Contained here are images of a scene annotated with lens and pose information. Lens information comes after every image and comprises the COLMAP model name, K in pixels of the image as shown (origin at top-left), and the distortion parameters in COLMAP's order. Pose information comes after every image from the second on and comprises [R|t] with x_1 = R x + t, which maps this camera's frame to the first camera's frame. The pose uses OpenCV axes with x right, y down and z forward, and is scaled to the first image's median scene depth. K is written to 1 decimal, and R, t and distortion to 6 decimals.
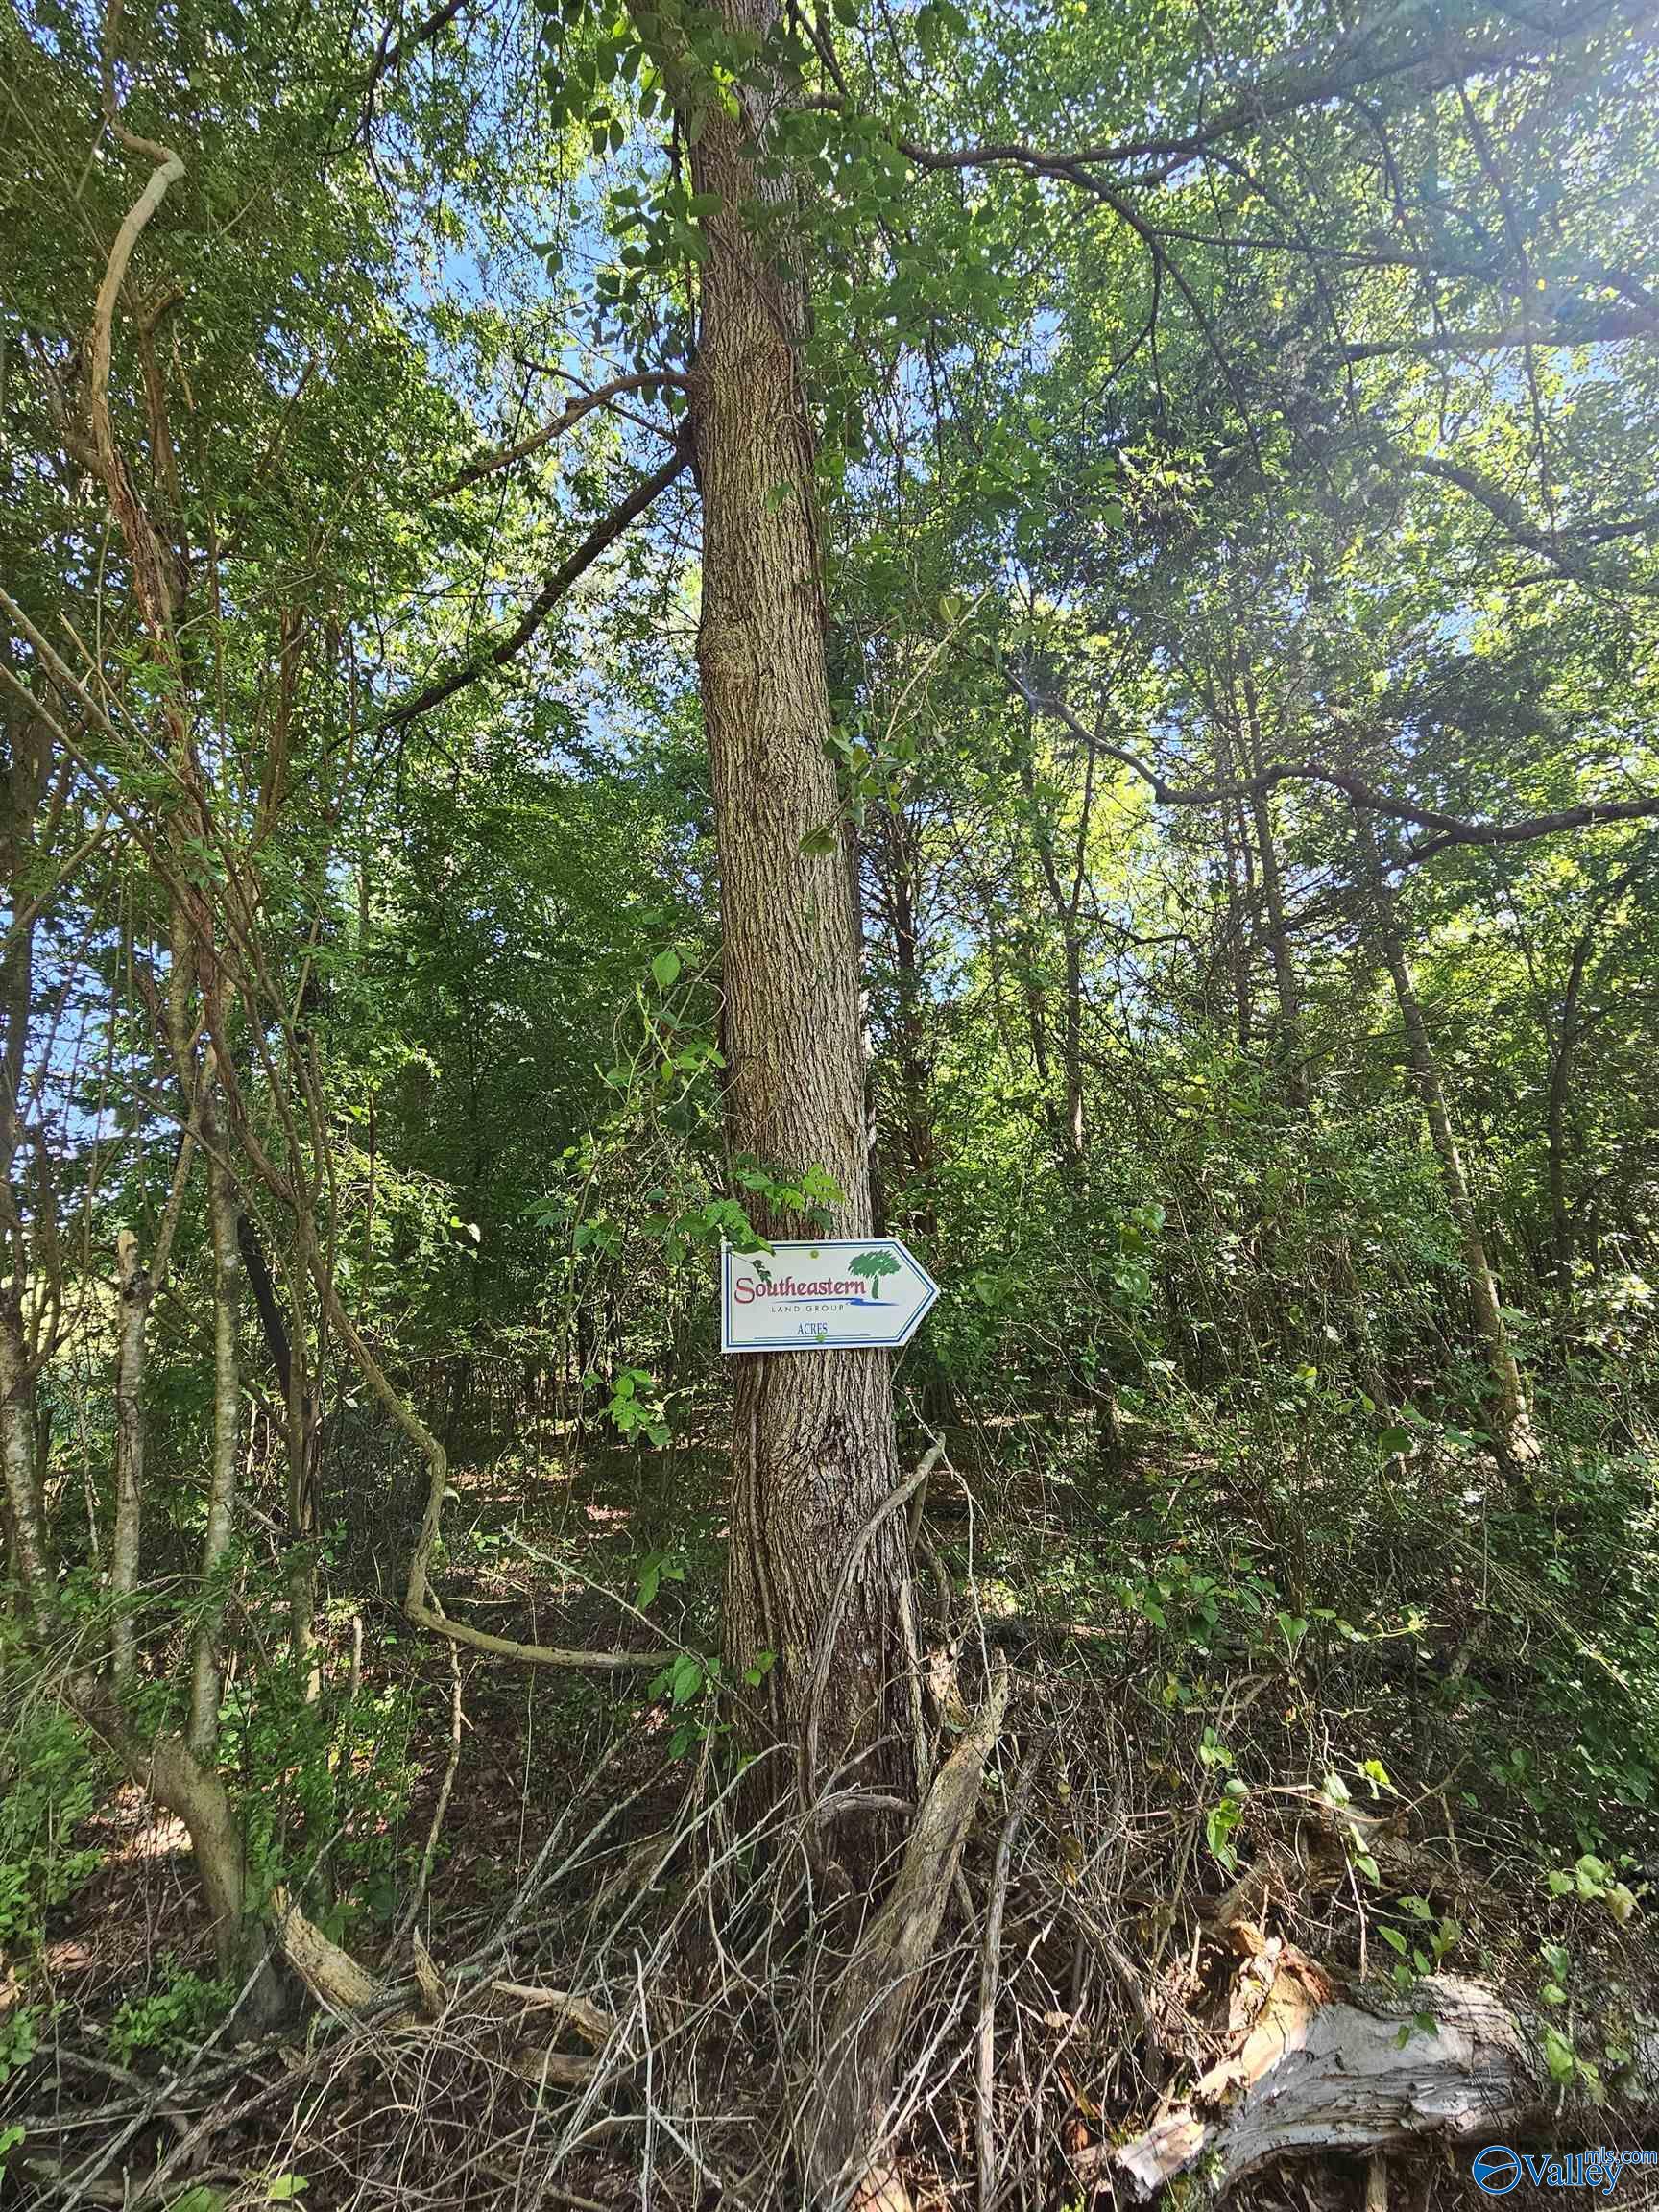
lens RADIAL K [[901.7, 0, 835.1], [0, 901.7, 1084.8], [0, 0, 1]] dist [0.000301, -0.003570]
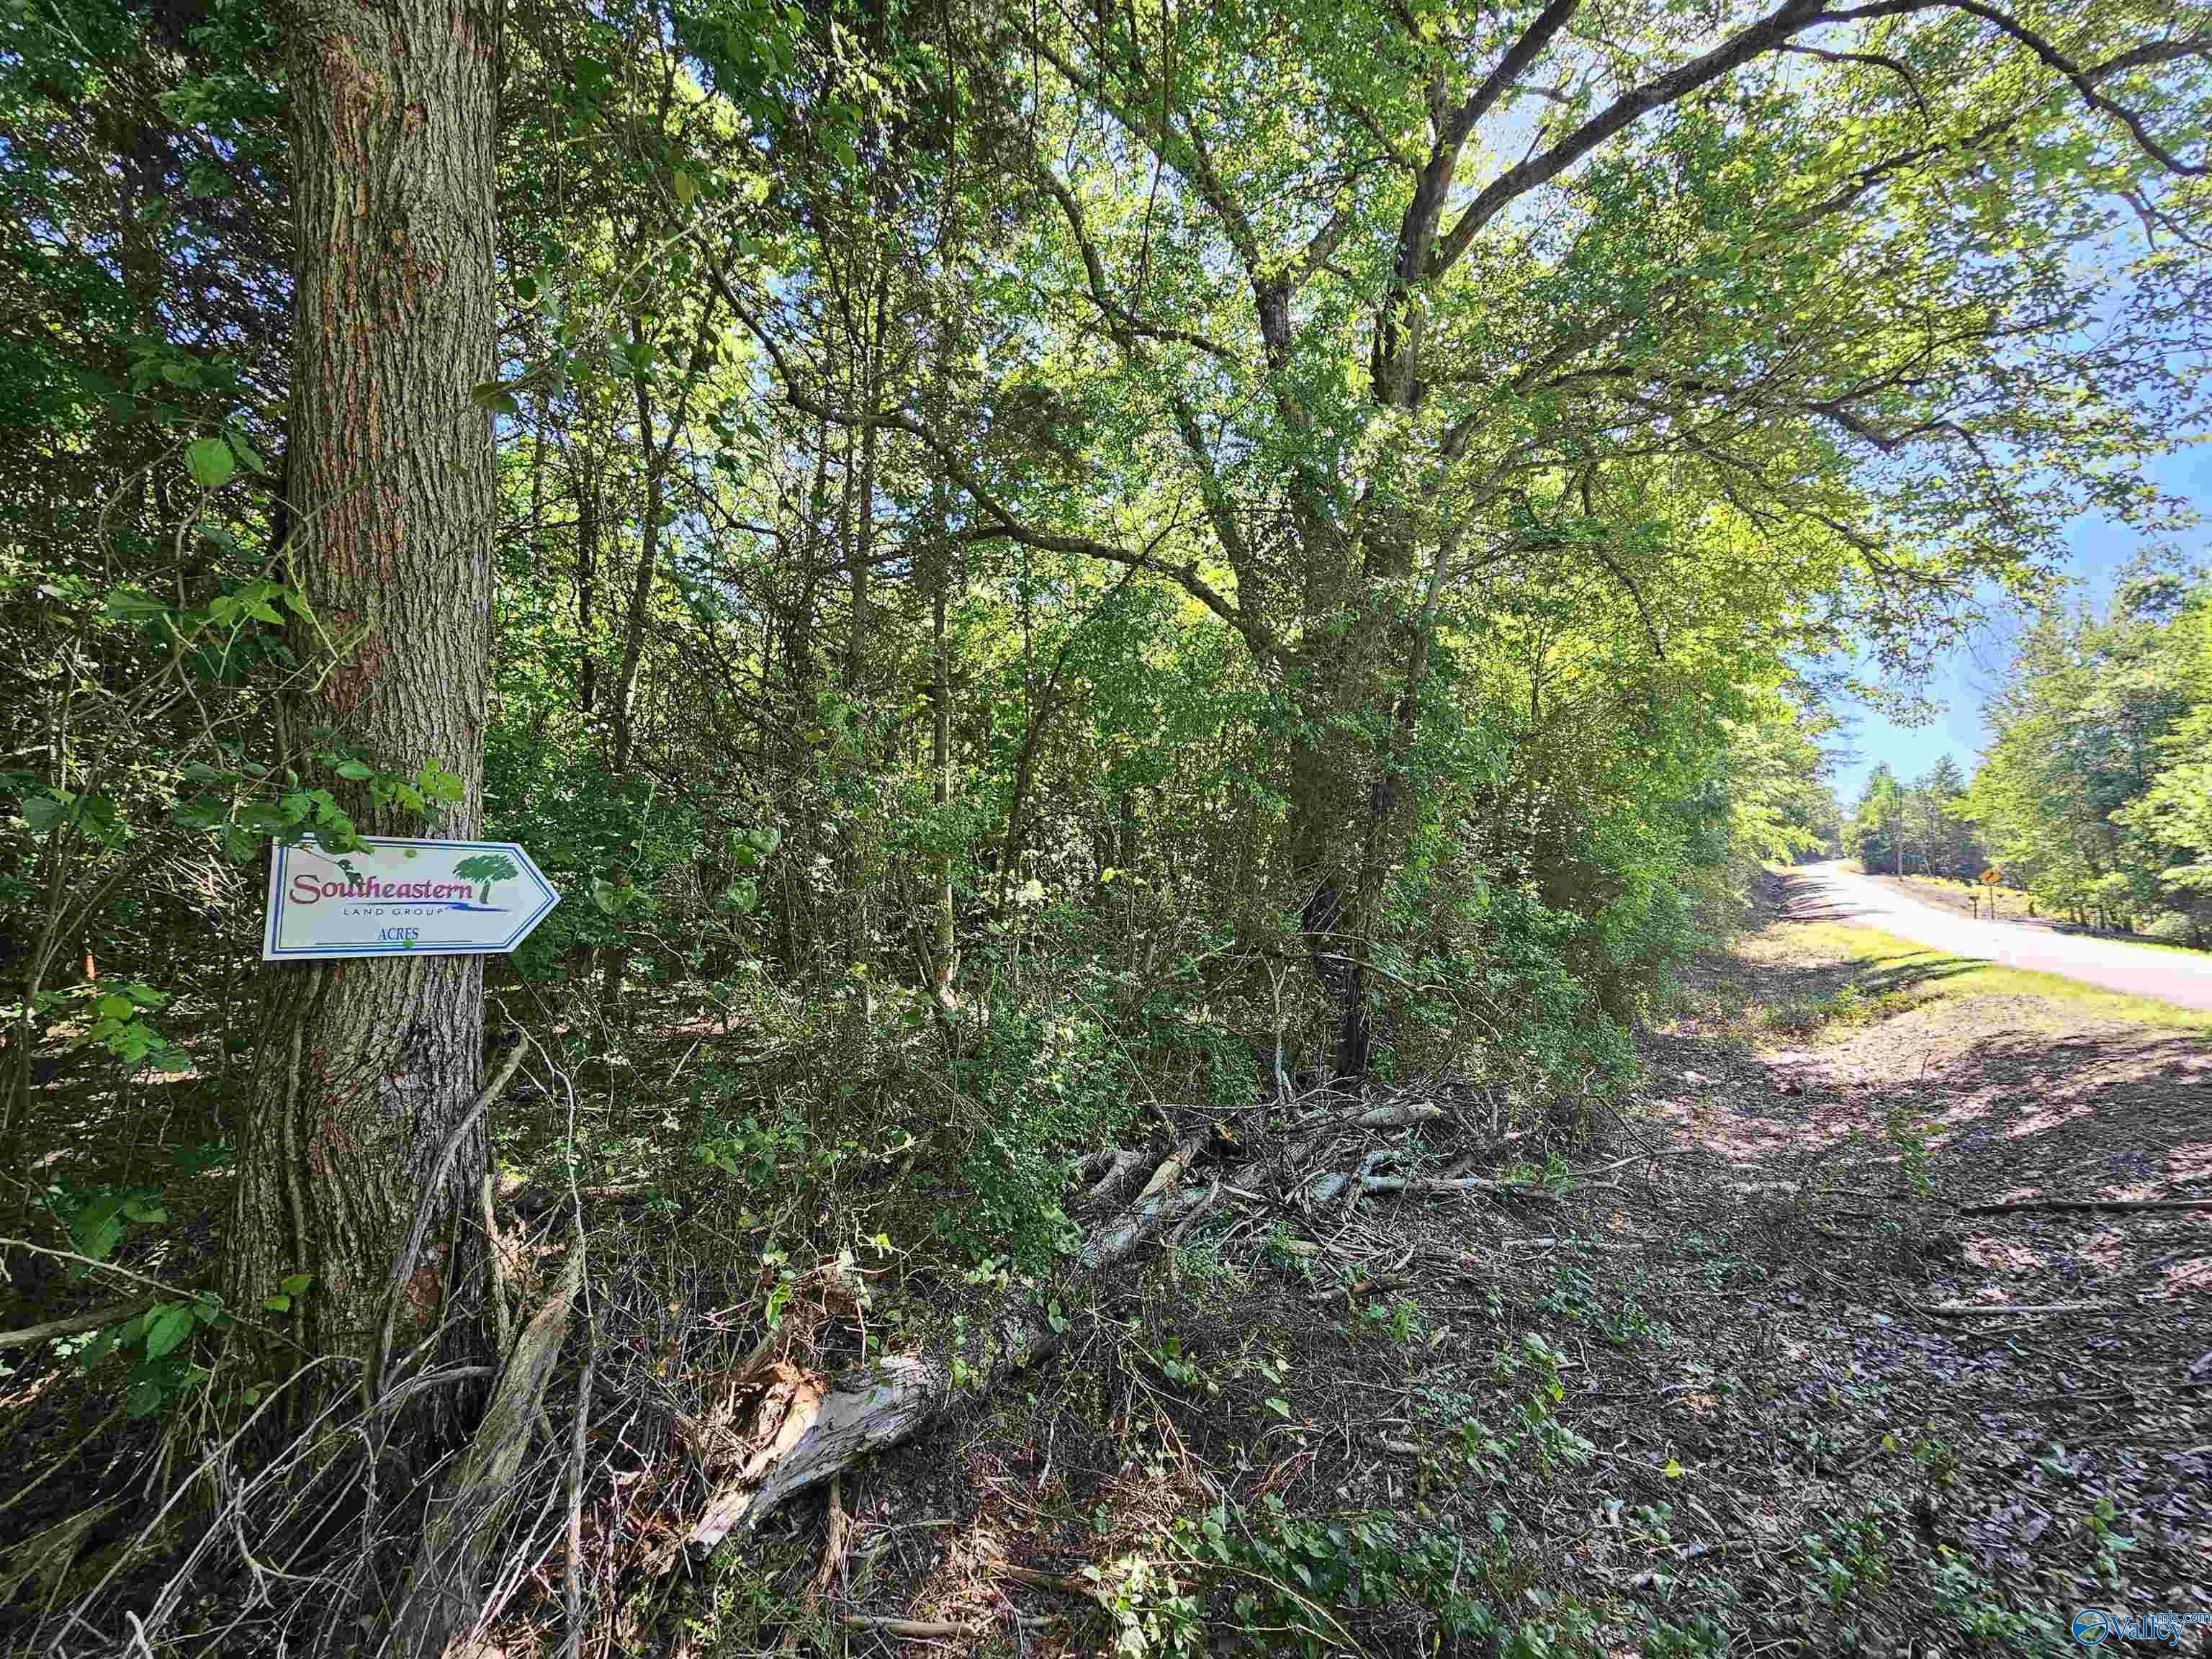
lens RADIAL K [[901.7, 0, 1087.1], [0, 901.7, 814.3], [0, 0, 1]] dist [0.000301, -0.003570]
pose [[0.703958, 0.104350, 0.702534, -0.194324], [-0.226422, 0.970510, 0.082728, -0.082226], [-0.673184, -0.217306, 0.706825, -0.087940]]
